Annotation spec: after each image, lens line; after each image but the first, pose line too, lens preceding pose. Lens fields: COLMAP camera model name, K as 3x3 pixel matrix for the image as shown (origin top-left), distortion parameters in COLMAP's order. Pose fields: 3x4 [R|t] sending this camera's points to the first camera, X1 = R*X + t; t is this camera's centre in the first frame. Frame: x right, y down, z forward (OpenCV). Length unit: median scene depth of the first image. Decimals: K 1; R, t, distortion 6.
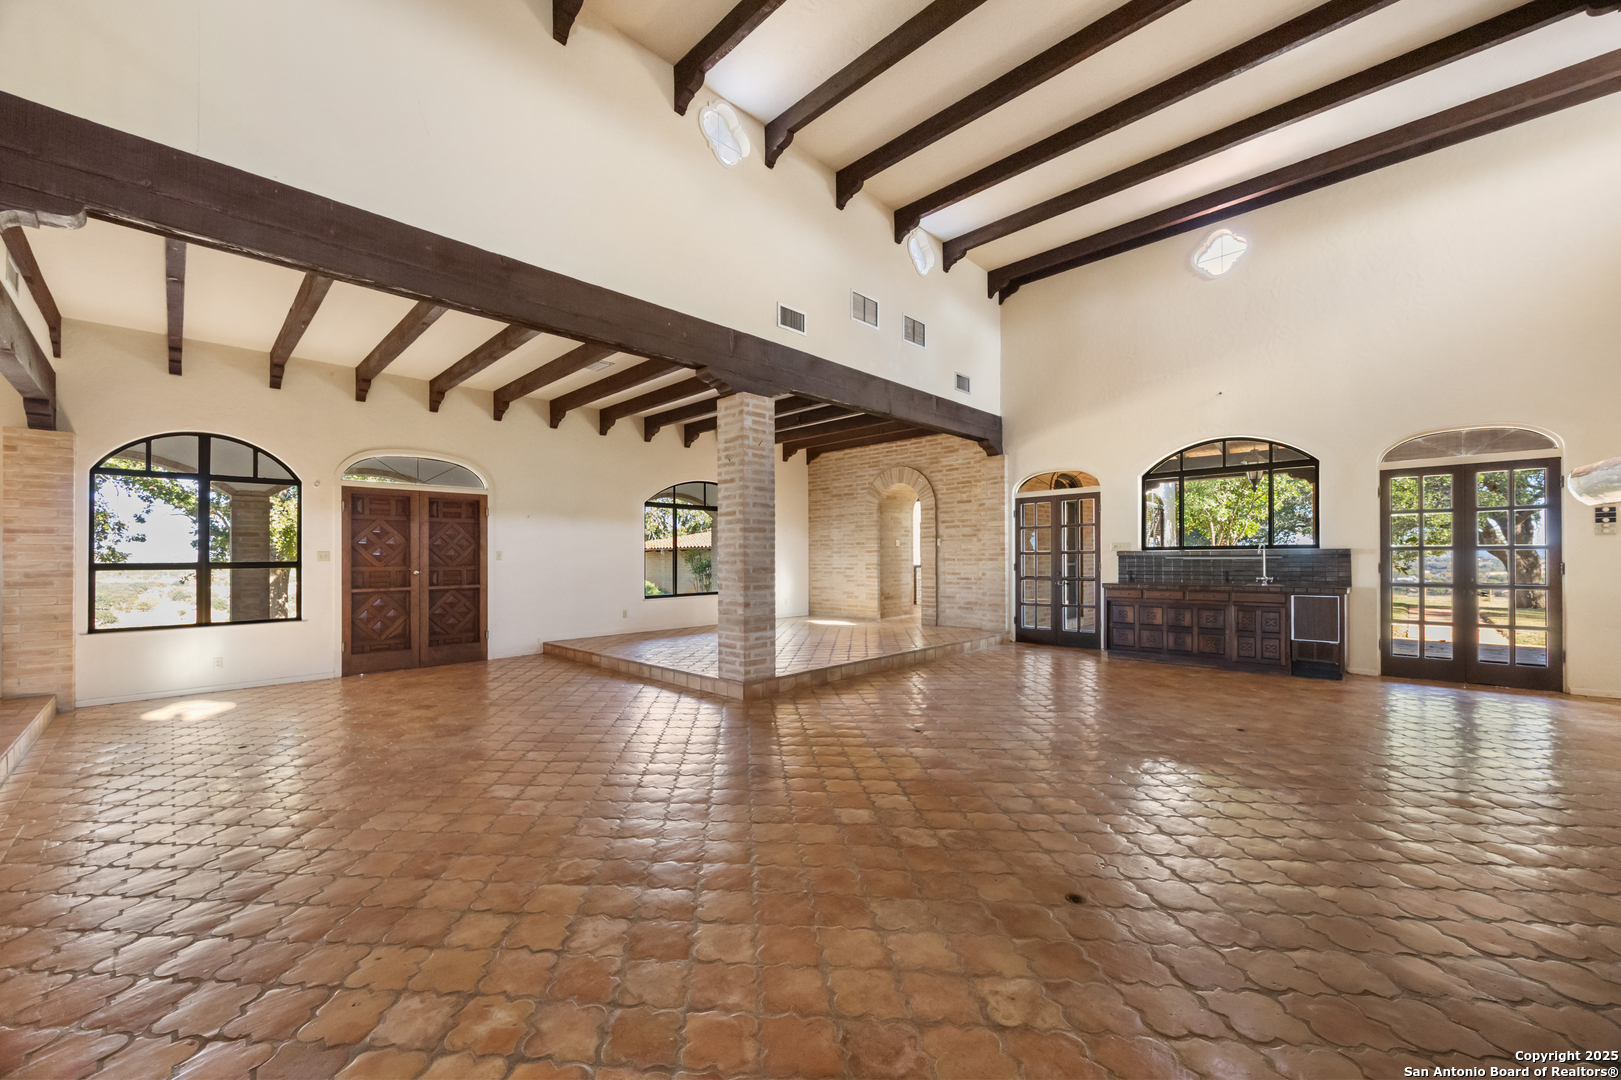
lens RADIAL K [[621.6, 0, 806.0], [0, 621.6, 544.9], [0, 0, 1]] dist [-0.001830, 0.000103]
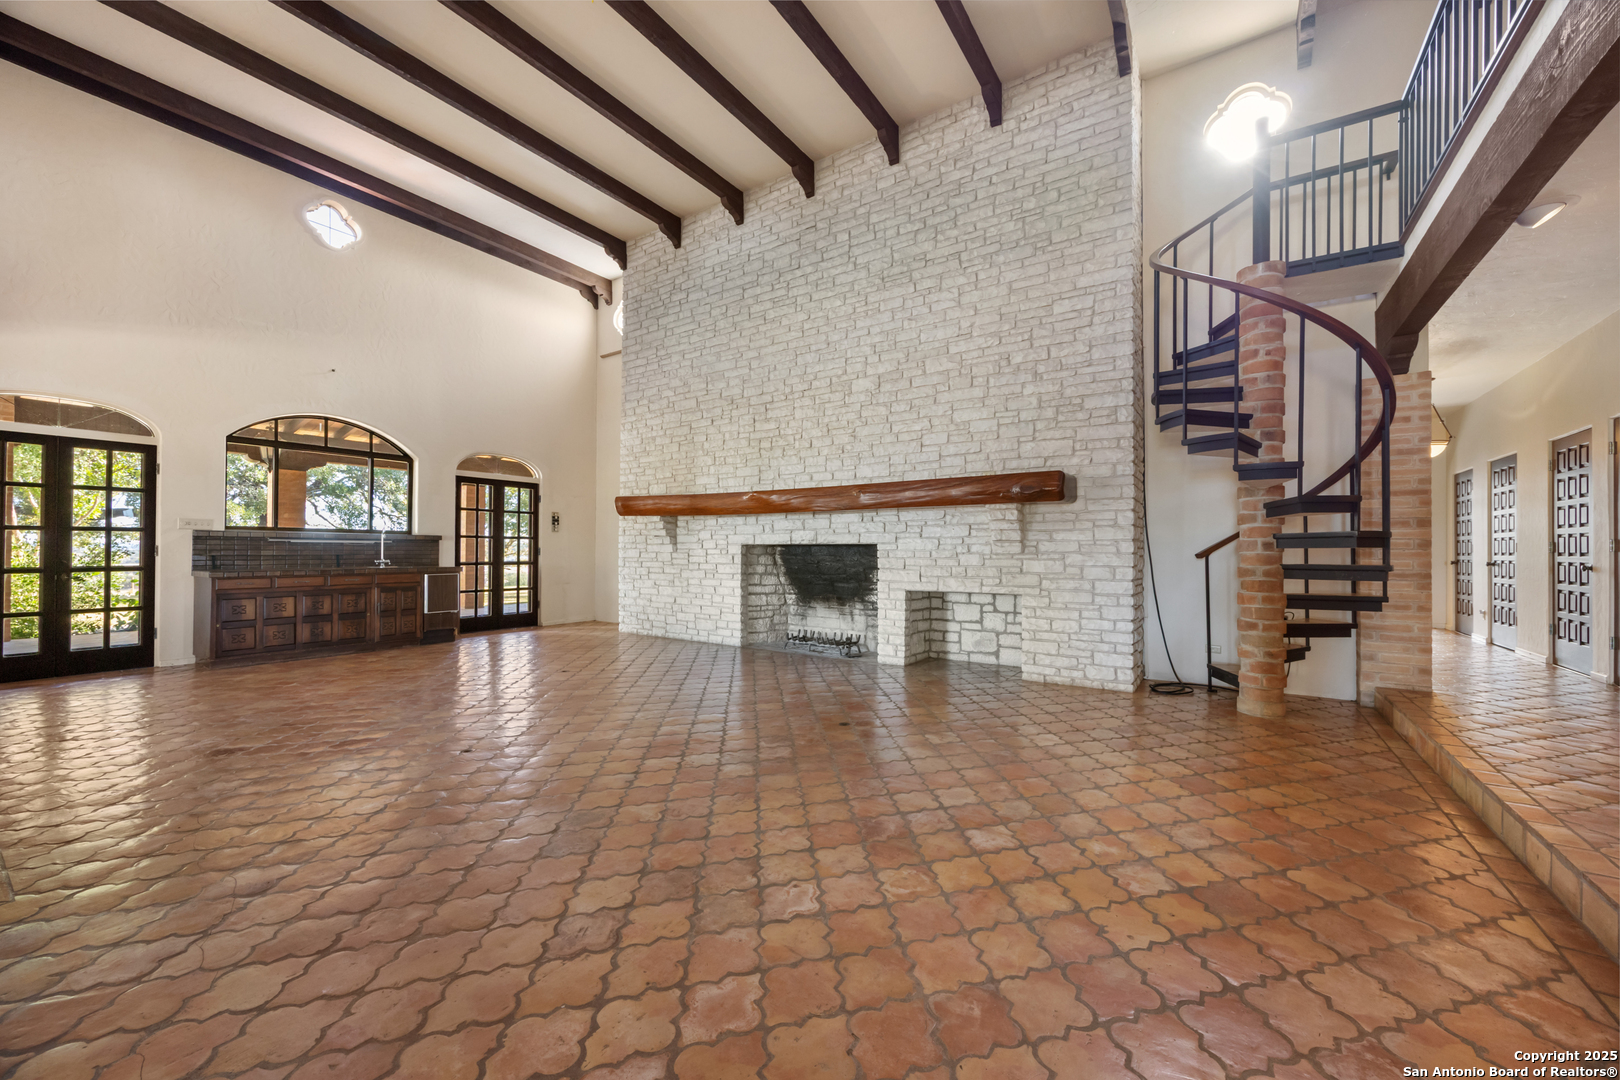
lens RADIAL K [[621.2, 0, 805.5], [0, 621.2, 544.9], [0, 0, 1]] dist [-0.001830, 0.000103]
pose [[-0.172927, 0.014115, 0.984833, -0.437687], [-0.026013, 0.999483, -0.018893, 0.027410], [-0.984591, -0.028886, -0.172470, 0.471872]]
